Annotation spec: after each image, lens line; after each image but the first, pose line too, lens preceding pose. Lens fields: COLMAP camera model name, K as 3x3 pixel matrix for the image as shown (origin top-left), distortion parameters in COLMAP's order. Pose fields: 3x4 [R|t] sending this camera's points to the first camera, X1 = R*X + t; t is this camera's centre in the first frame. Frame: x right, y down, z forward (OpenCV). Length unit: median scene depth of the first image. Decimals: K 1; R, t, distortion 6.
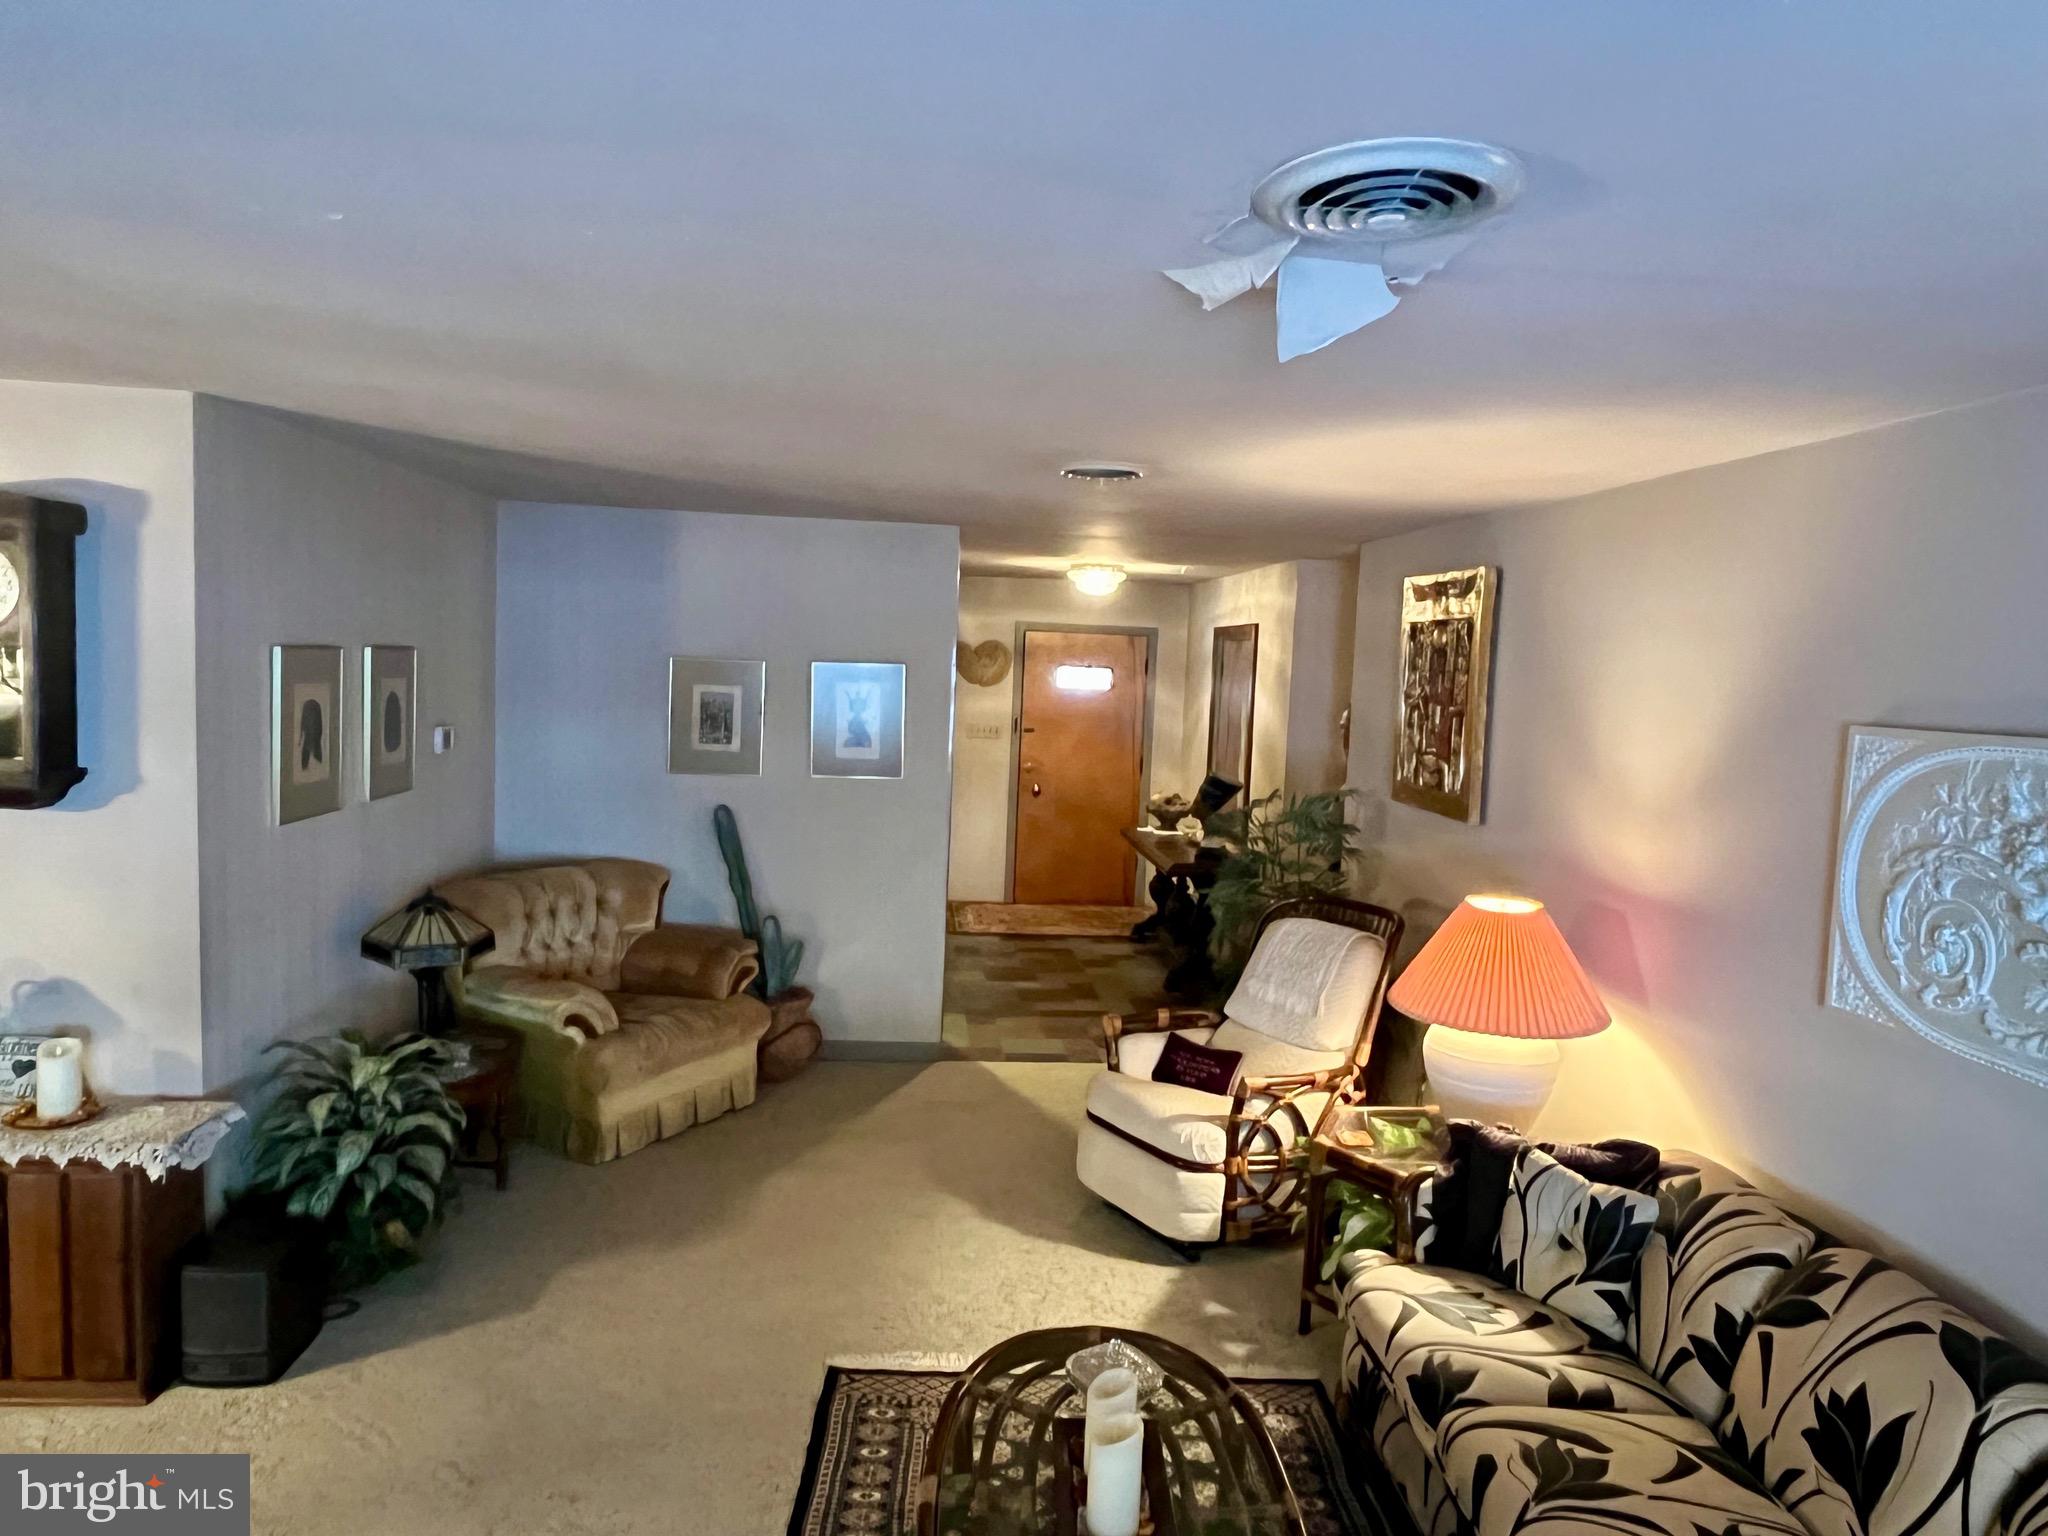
lens RADIAL K [[1318.7, 0, 1024.0], [0, 1318.7, 768.0], [0, 0, 1]] dist [-0.006515, -0.001367]
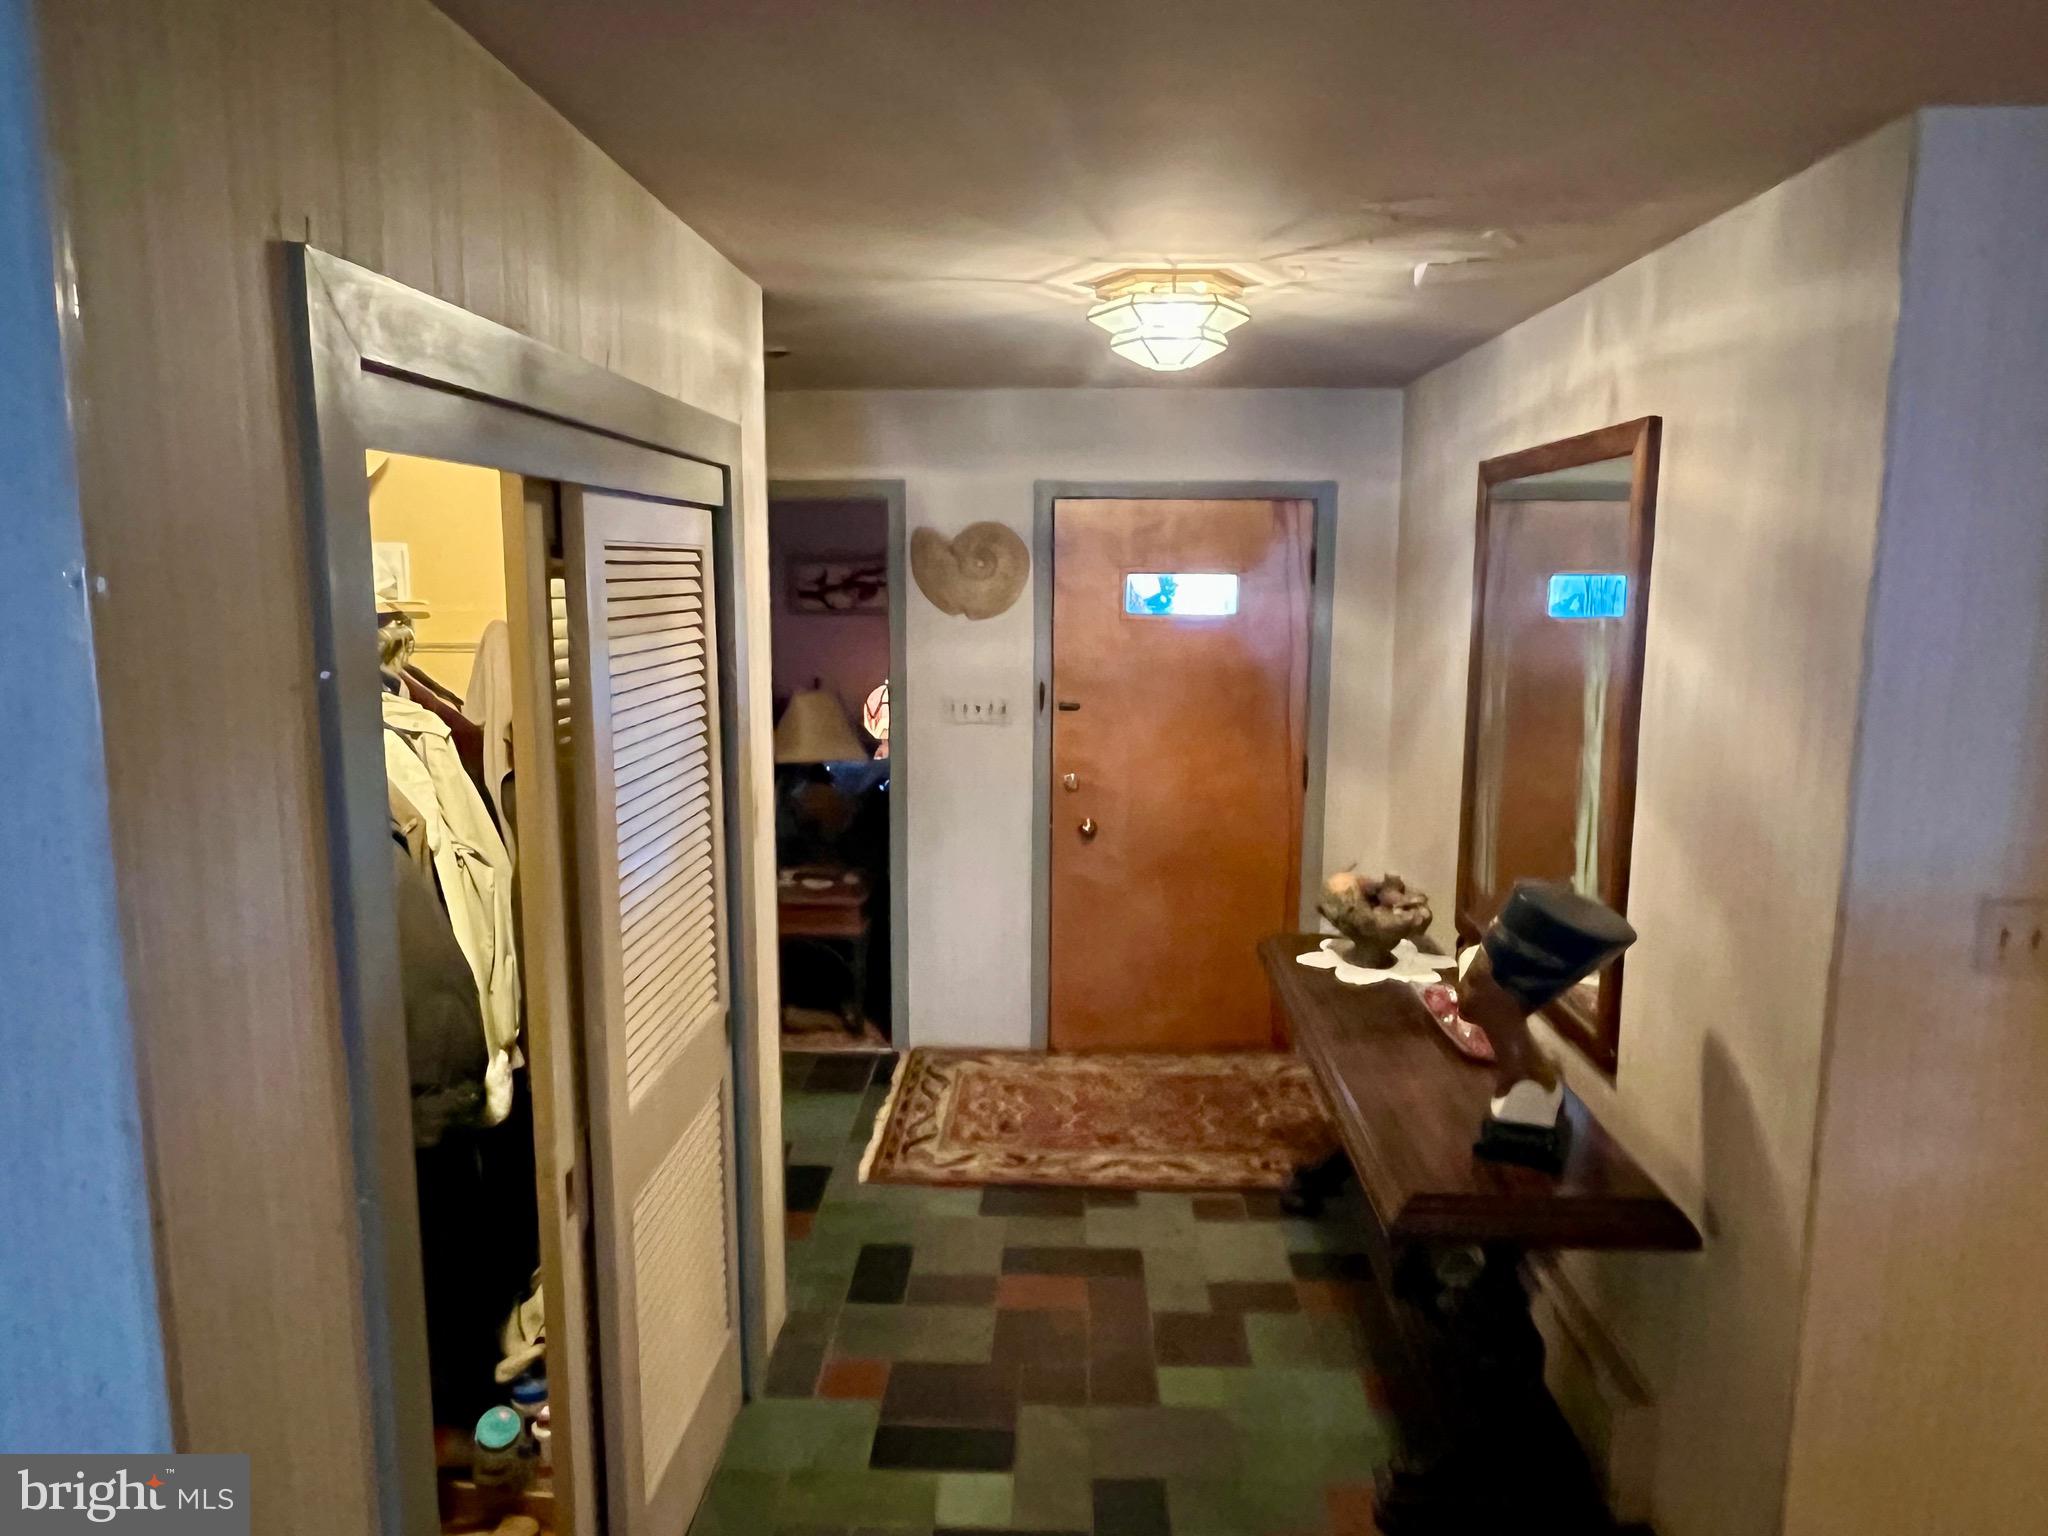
lens RADIAL K [[1318.7, 0, 1024.0], [0, 1318.7, 768.0], [0, 0, 1]] dist [-0.006515, -0.001367]
pose [[0.991878, -0.020562, -0.125523, 0.064338], [0.028856, 0.997493, 0.064620, -0.050942], [0.123880, -0.067717, 0.989984, 0.689519]]
